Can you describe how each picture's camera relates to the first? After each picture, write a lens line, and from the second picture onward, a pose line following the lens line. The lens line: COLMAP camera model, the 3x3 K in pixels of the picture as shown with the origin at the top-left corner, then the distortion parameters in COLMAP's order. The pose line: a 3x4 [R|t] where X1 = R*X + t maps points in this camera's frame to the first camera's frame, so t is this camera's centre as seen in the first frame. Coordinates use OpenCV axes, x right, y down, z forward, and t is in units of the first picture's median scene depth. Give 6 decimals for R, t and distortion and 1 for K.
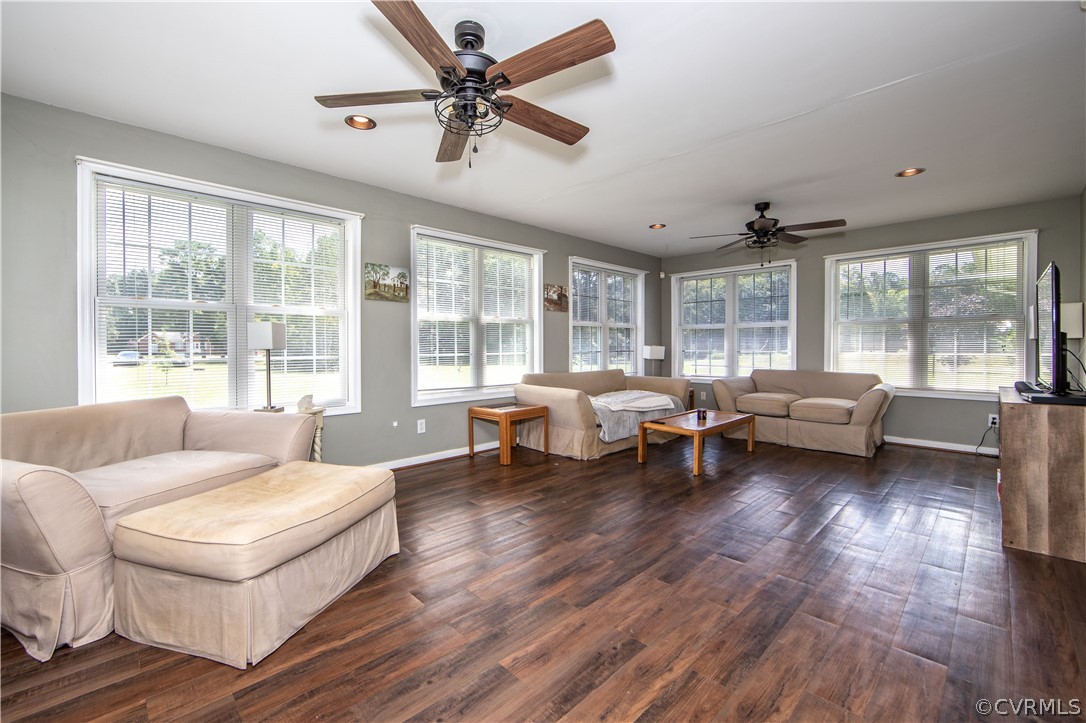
lens RADIAL K [[449.8, 0, 508.8], [0, 449.8, 348.5], [0, 0, 1]] dist [-0.022116, 0.000008]
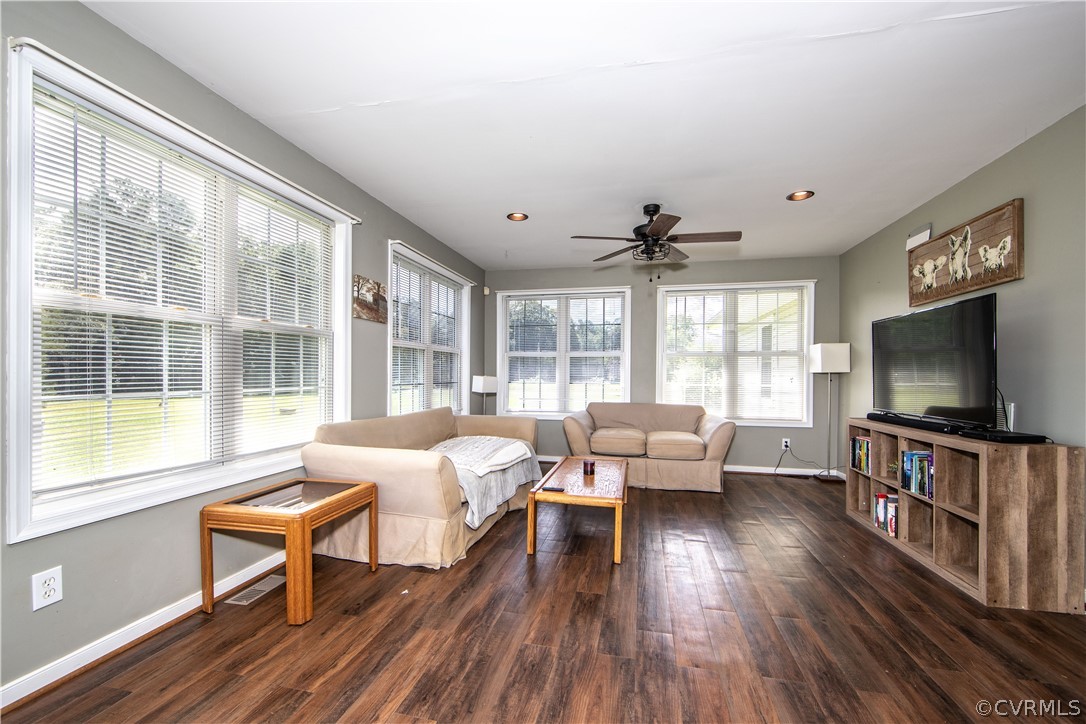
lens RADIAL K [[439.8, 0, 545.5], [0, 439.8, 376.5], [0, 0, 1]] dist [-0.011113, 0.000320]
pose [[0.817434, 0.005144, 0.575999, -0.059470], [-0.004040, 0.999987, -0.003196, -0.004345], [-0.576008, 0.000285, 0.817444, 0.431410]]
